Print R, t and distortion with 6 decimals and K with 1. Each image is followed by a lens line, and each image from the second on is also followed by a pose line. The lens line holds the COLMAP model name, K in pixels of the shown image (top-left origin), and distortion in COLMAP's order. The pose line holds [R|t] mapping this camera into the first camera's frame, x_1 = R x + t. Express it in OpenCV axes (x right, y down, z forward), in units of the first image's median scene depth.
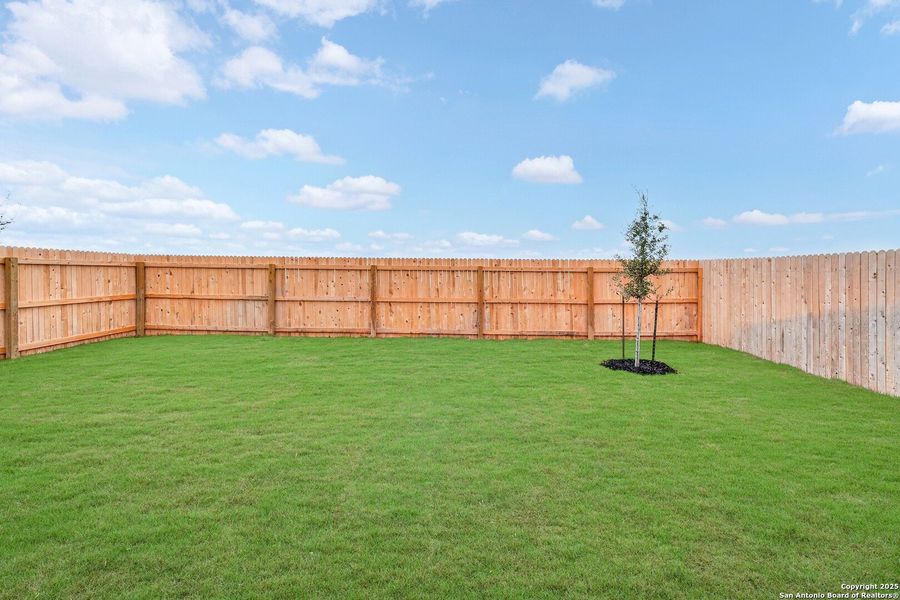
lens RADIAL K [[364.9, 0, 450.6], [0, 364.9, 293.7], [0, 0, 1]] dist [-0.000642, -0.000152]
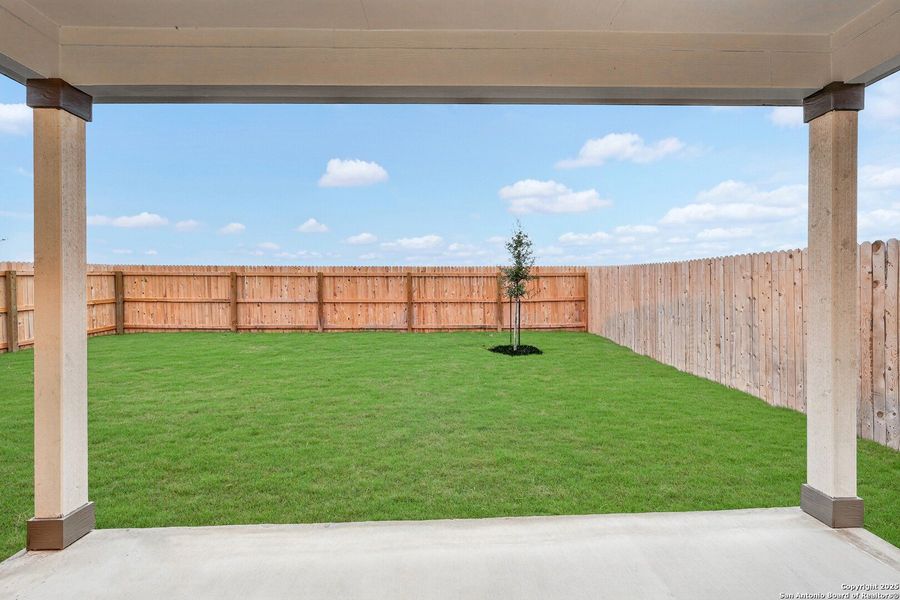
lens RADIAL K [[364.9, 0, 458.0], [0, 364.9, 296.9], [0, 0, 1]] dist [-0.000642, -0.000152]
pose [[0.999016, -0.010536, 0.043091, 0.236172], [0.010117, 0.999899, 0.009943, -0.005859], [-0.043192, -0.009498, 0.999022, -0.275846]]
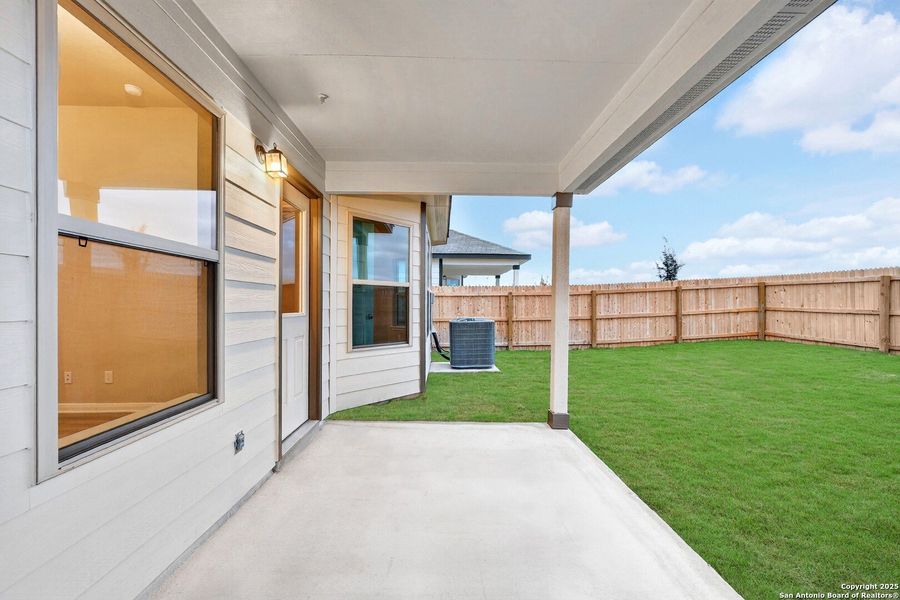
lens RADIAL K [[364.9, 0, 445.2], [0, 364.9, 304.9], [0, 0, 1]] dist [-0.000642, -0.000152]
pose [[0.012963, -0.001678, -0.999915, 0.512346], [-0.004390, 0.999989, -0.001735, -0.000924], [0.999906, 0.004412, 0.012956, -0.154204]]
